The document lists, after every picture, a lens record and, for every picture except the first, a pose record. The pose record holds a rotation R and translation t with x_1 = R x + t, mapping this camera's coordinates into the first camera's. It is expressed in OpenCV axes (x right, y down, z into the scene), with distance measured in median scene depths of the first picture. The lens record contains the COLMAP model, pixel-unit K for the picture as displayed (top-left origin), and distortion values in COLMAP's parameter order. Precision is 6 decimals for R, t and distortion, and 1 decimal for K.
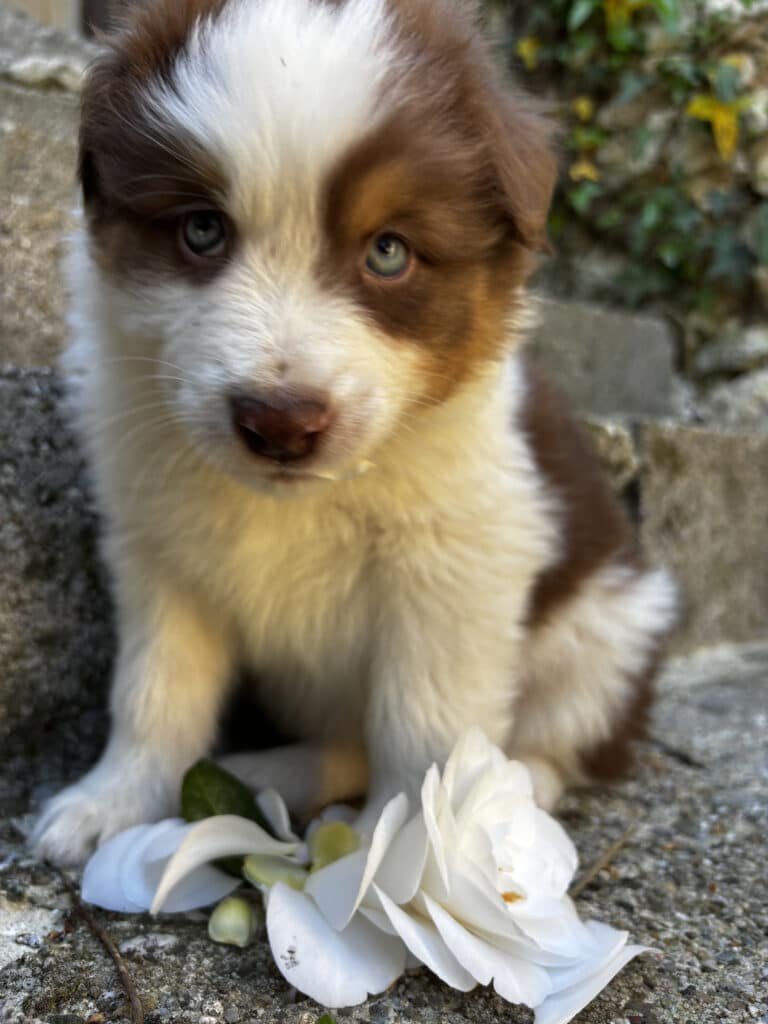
lens RADIAL K [[803.6, 0, 375.0], [0, 803.6, 518.3], [0, 0, 1]] dist [0.021554, -0.041662]
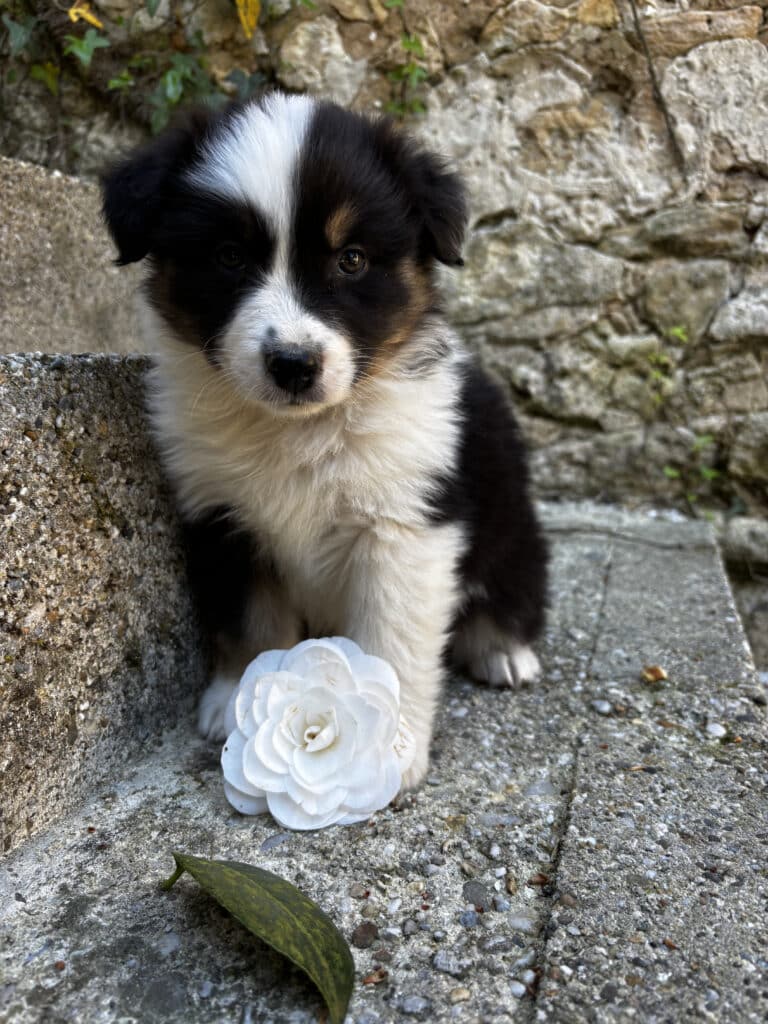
lens RADIAL K [[803.6, 0, 384.6], [0, 803.6, 499.9], [0, 0, 1]] dist [0.021554, -0.041662]
pose [[0.794112, -0.120839, 0.595637, -0.149773], [0.039922, 0.988290, 0.147273, -0.157453], [-0.606459, -0.093173, 0.789637, 0.388256]]
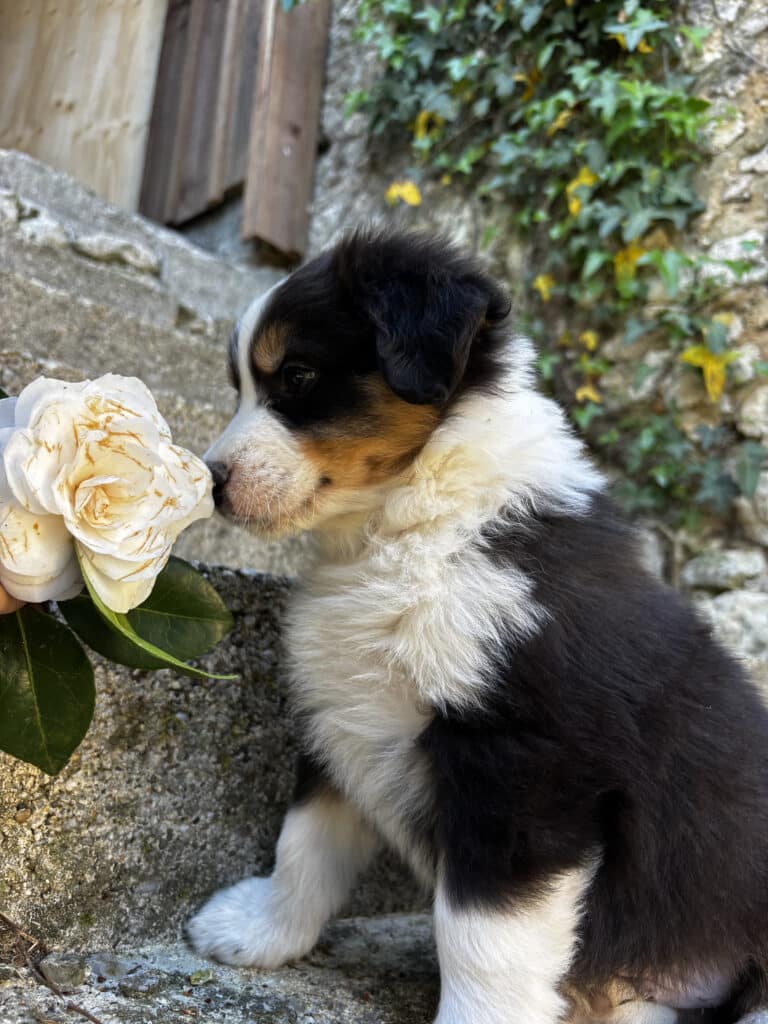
lens RADIAL K [[803.6, 0, 392.2], [0, 803.6, 515.9], [0, 0, 1]] dist [0.021554, -0.041662]
pose [[0.992859, 0.110053, 0.046031, -0.138957], [-0.098681, 0.974517, -0.201443, -0.045078], [-0.067027, 0.195462, 0.978418, -0.132974]]
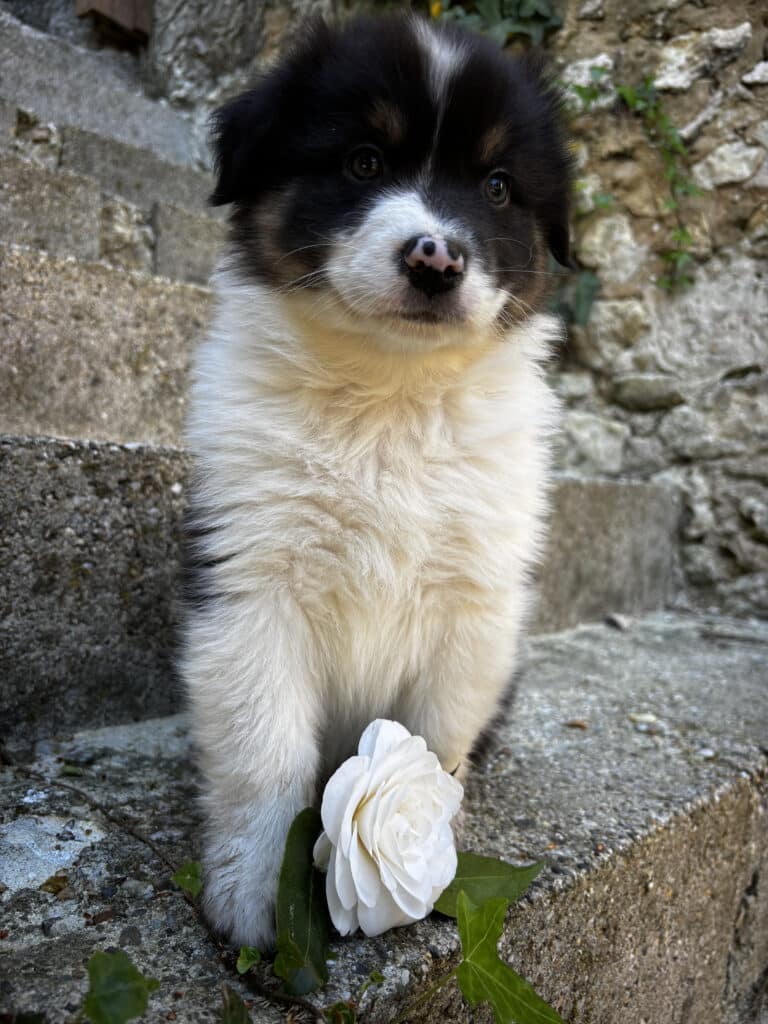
lens RADIAL K [[803.6, 0, 385.0], [0, 803.6, 518.2], [0, 0, 1]] dist [0.021554, -0.041662]
pose [[0.975775, 0.056040, 0.211475, -0.143075], [-0.066527, 0.996866, 0.042797, -0.147410], [-0.208414, -0.055829, 0.976446, -0.439972]]
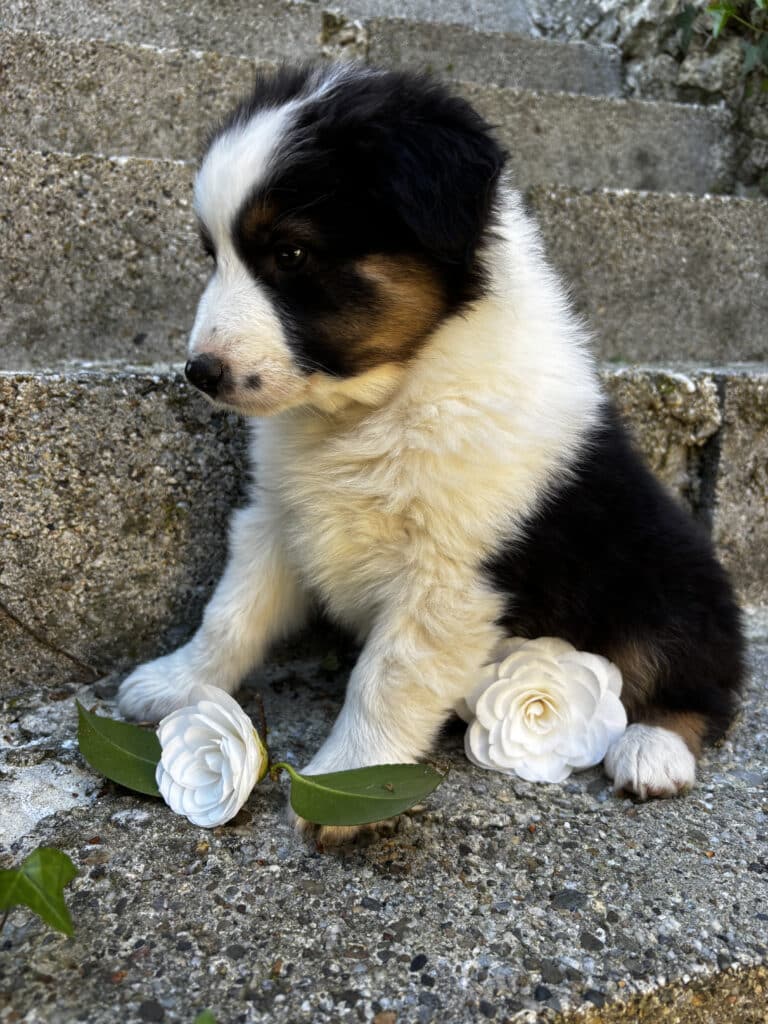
lens RADIAL K [[803.6, 0, 387.5], [0, 803.6, 511.3], [0, 0, 1]] dist [0.021554, -0.041662]
pose [[0.954036, 0.075168, -0.290112, 0.374078], [-0.019768, 0.981710, 0.189353, -0.222668], [0.299039, -0.174915, 0.938073, -0.132241]]
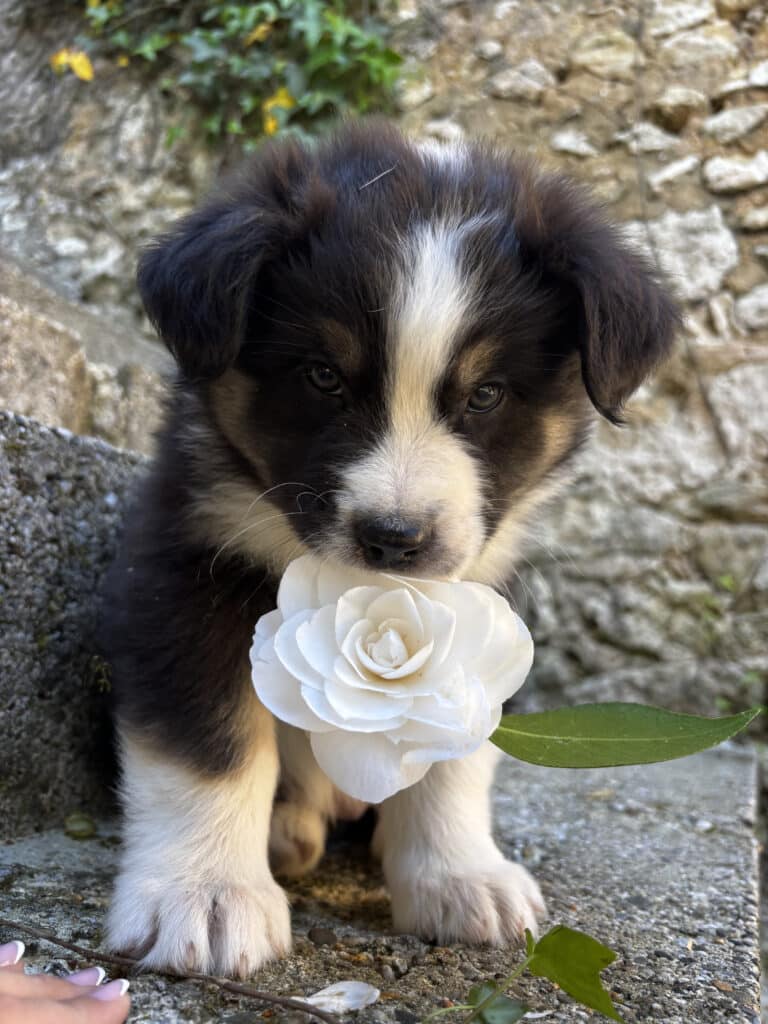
lens RADIAL K [[803.6, 0, 394.3], [0, 803.6, 521.2], [0, 0, 1]] dist [0.021554, -0.041662]
pose [[0.849098, 0.140152, 0.509303, -0.444802], [-0.064107, 0.984374, -0.164007, 0.077934], [-0.524331, 0.106608, 0.844815, -0.032974]]
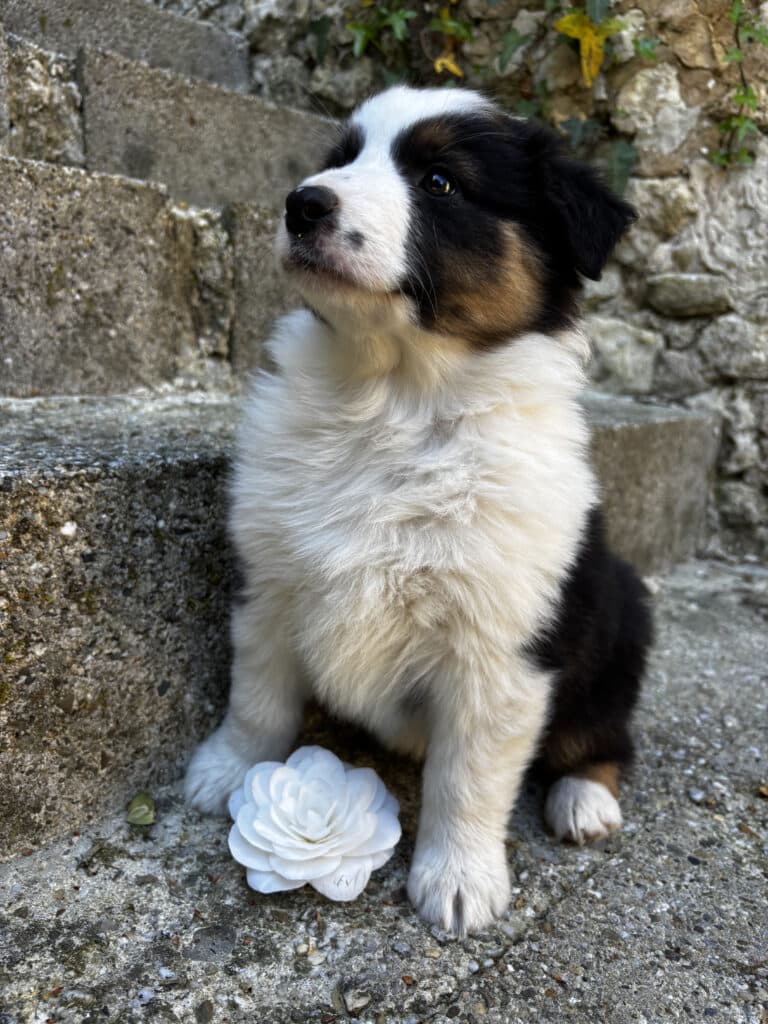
lens RADIAL K [[803.6, 0, 391.3], [0, 803.6, 517.5], [0, 0, 1]] dist [0.021554, -0.041662]
pose [[0.972597, 0.013901, 0.232082, -0.042824], [-0.065383, 0.974280, 0.215648, -0.384755], [-0.223115, -0.224913, 0.948490, 0.032684]]
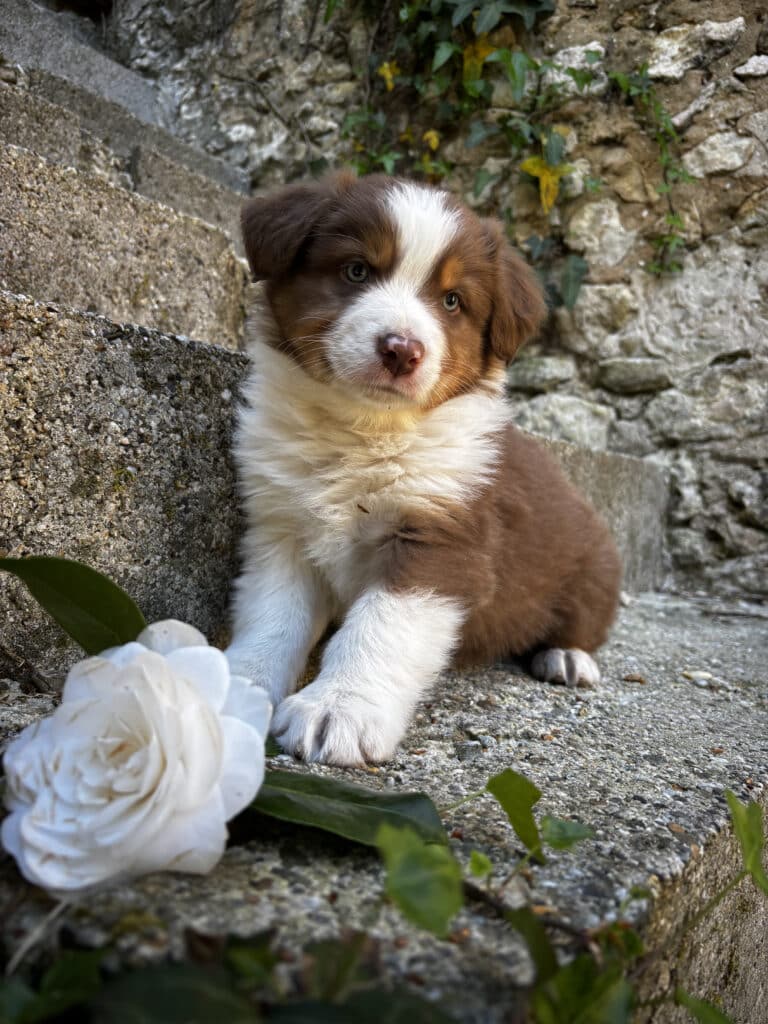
lens RADIAL K [[803.6, 0, 385.1], [0, 803.6, 504.5], [0, 0, 1]] dist [0.021554, -0.041662]
pose [[0.945994, 0.095217, 0.309885, -0.355925], [-0.098433, 0.995130, -0.005280, 0.050080], [-0.308879, -0.025508, 0.950759, -0.228422]]
